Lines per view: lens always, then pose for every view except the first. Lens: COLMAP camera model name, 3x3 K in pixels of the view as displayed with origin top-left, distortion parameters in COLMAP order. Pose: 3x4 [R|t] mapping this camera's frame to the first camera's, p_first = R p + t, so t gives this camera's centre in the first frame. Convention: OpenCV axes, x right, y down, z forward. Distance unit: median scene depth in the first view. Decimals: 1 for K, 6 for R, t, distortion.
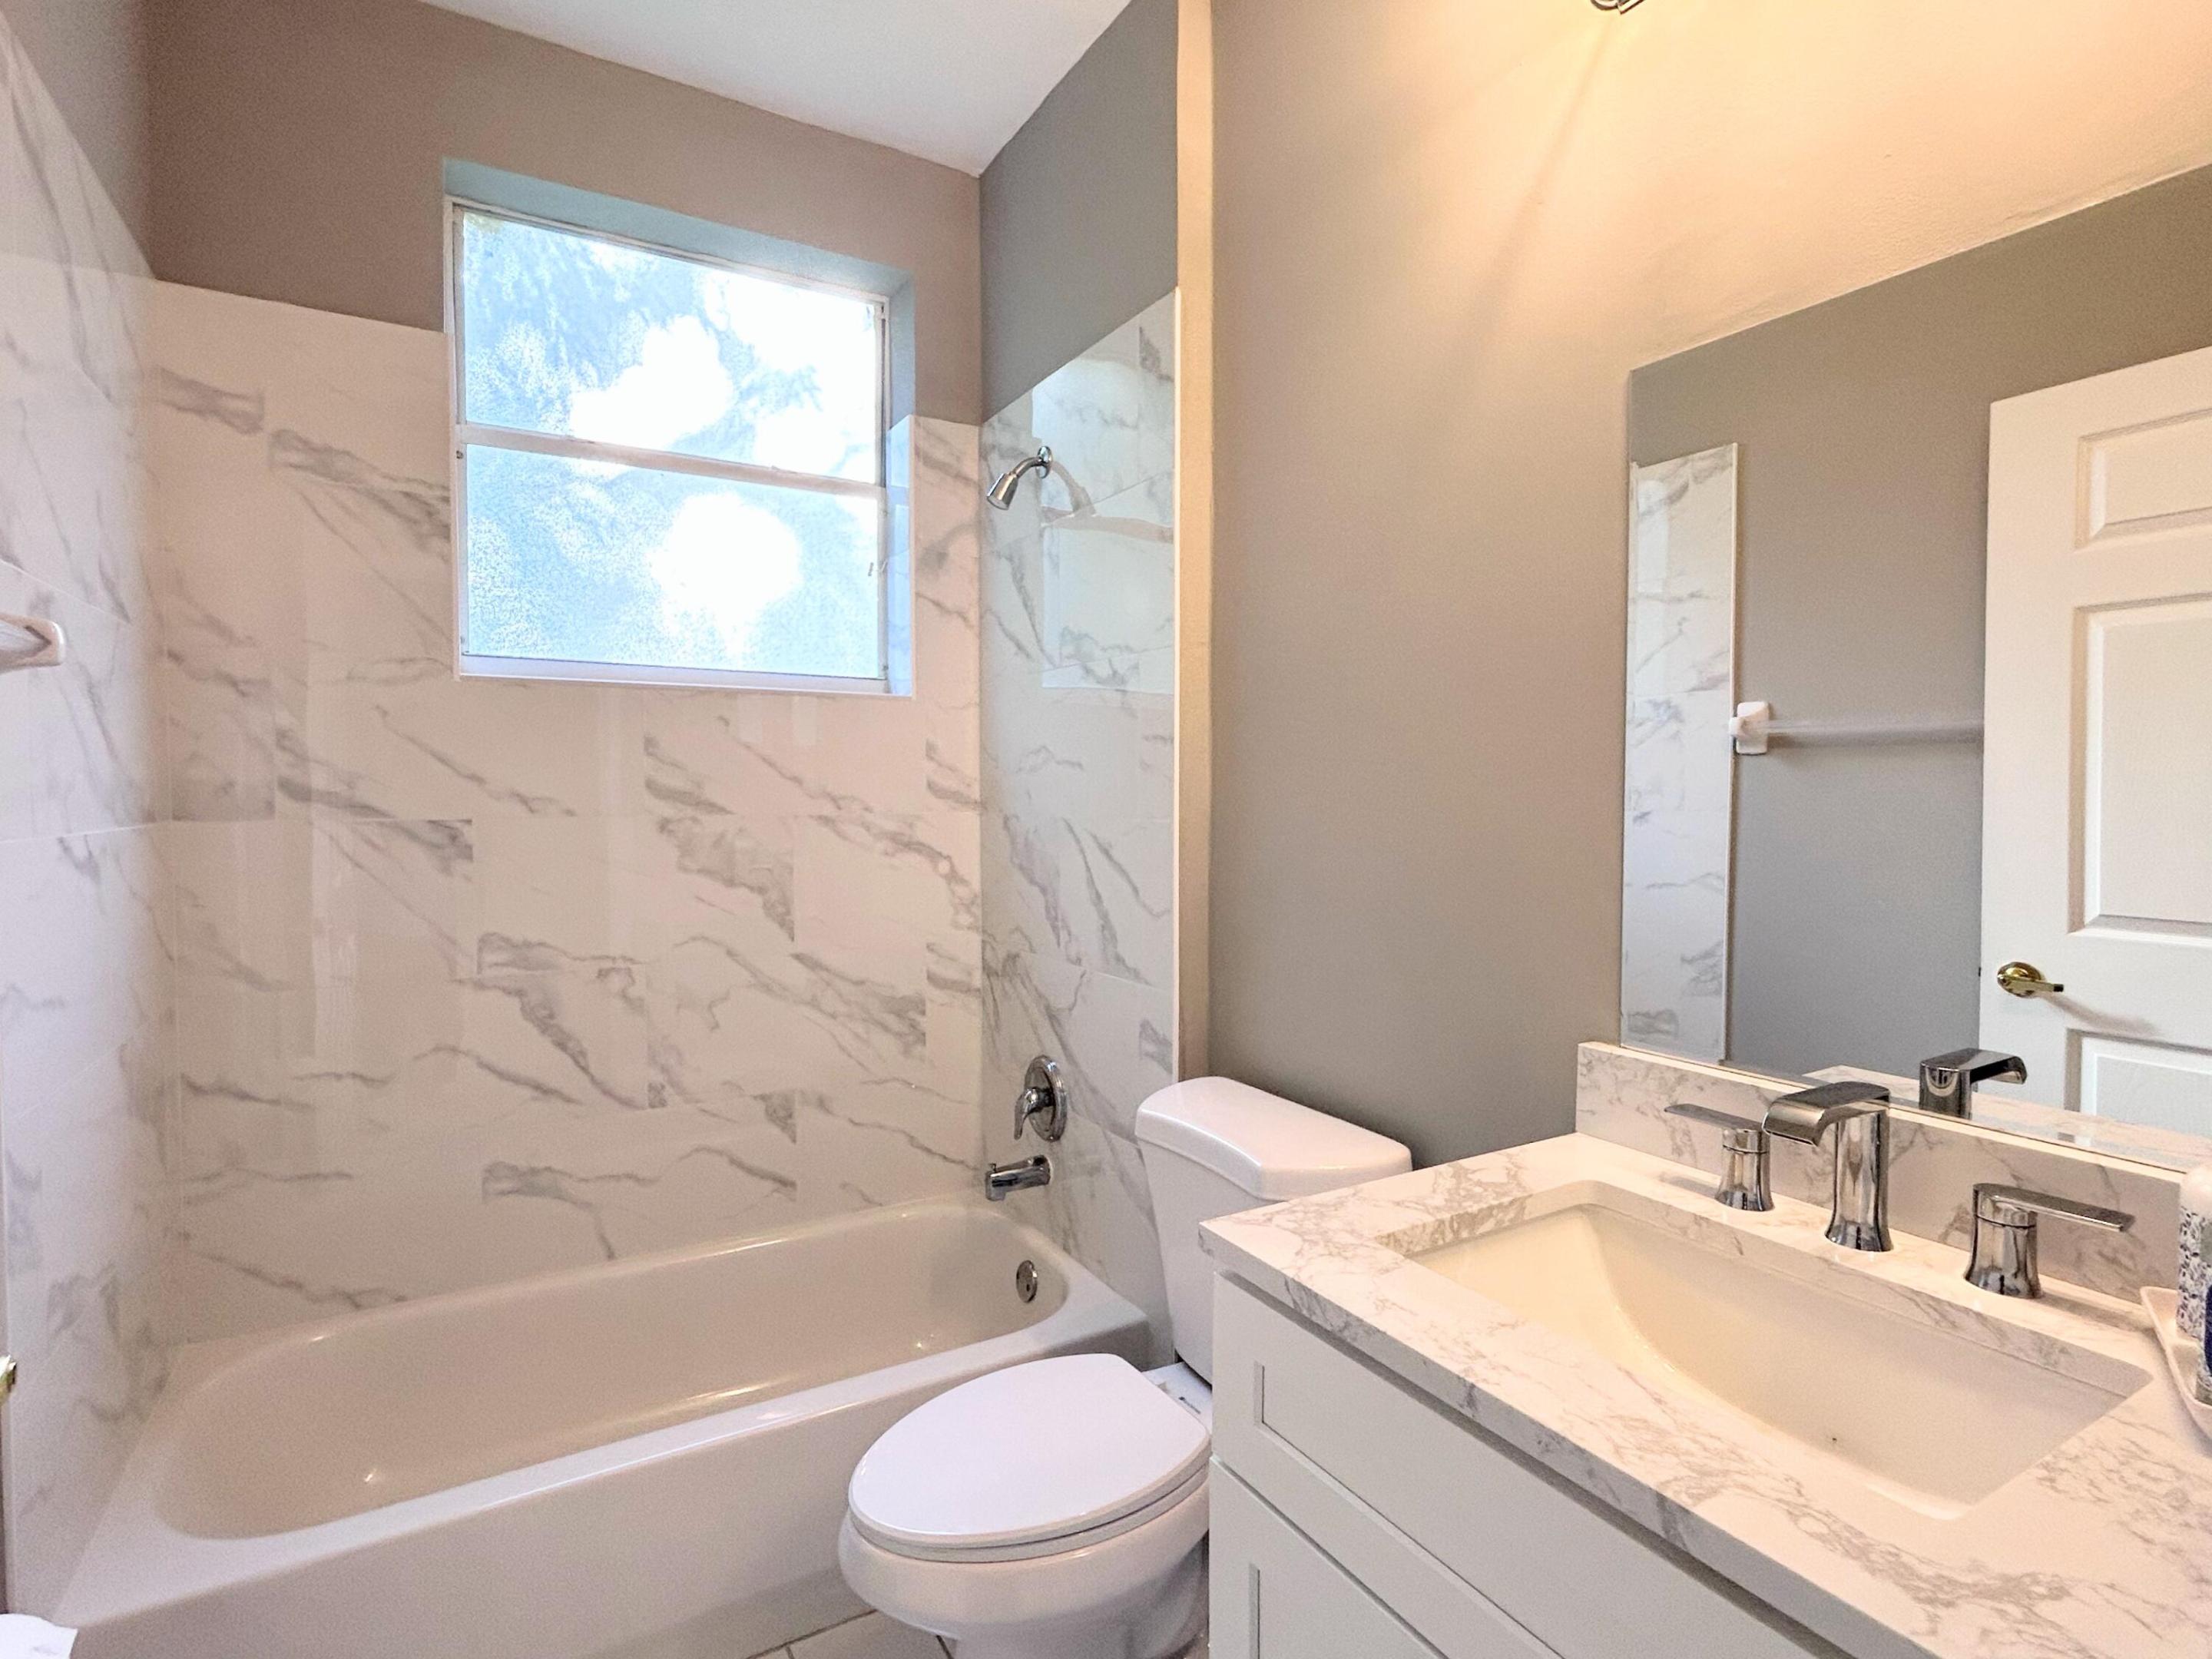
lens RADIAL K [[1101.8, 0, 1106.0], [0, 1101.8, 829.5], [0, 0, 1]] dist [0.001164, 0.001382]
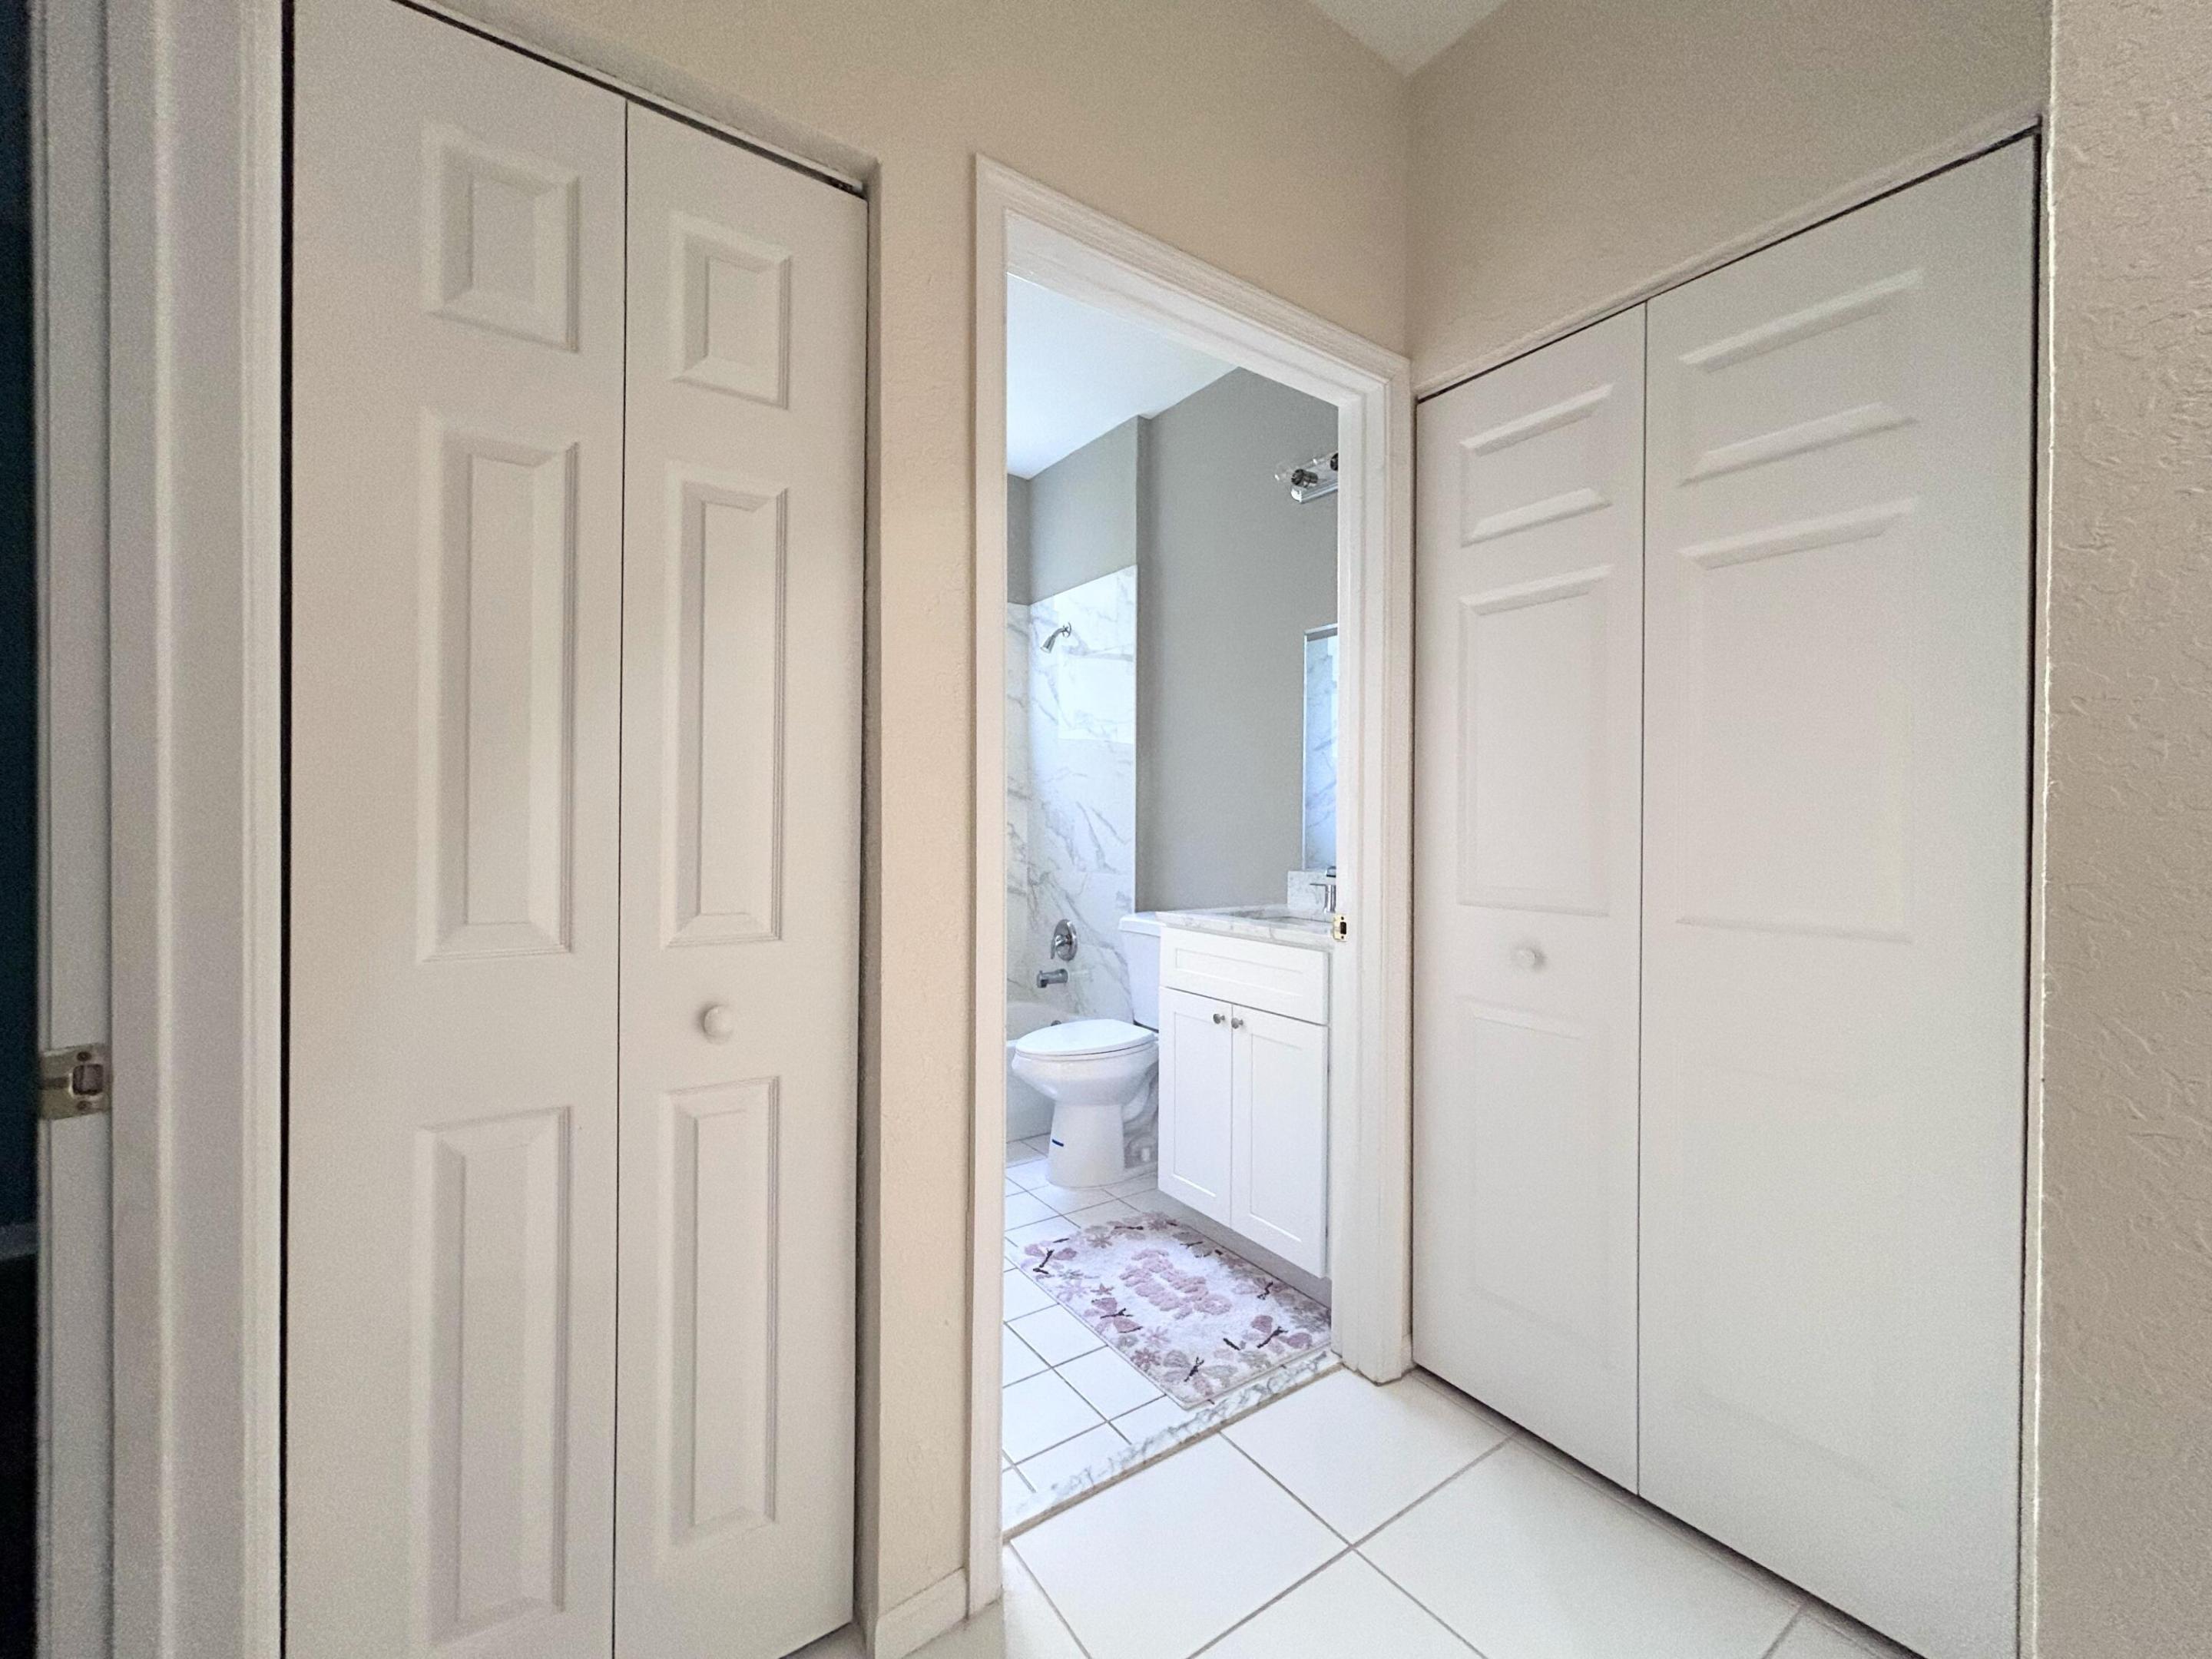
lens RADIAL K [[882.9, 0, 1110.0], [0, 882.9, 827.4], [0, 0, 1]] dist [0.000607, 0.000200]
pose [[0.997250, 0.006149, 0.073859, -0.096469], [-0.004199, 0.999639, -0.026522, 0.080718], [-0.073995, 0.026138, 0.996916, -0.644407]]
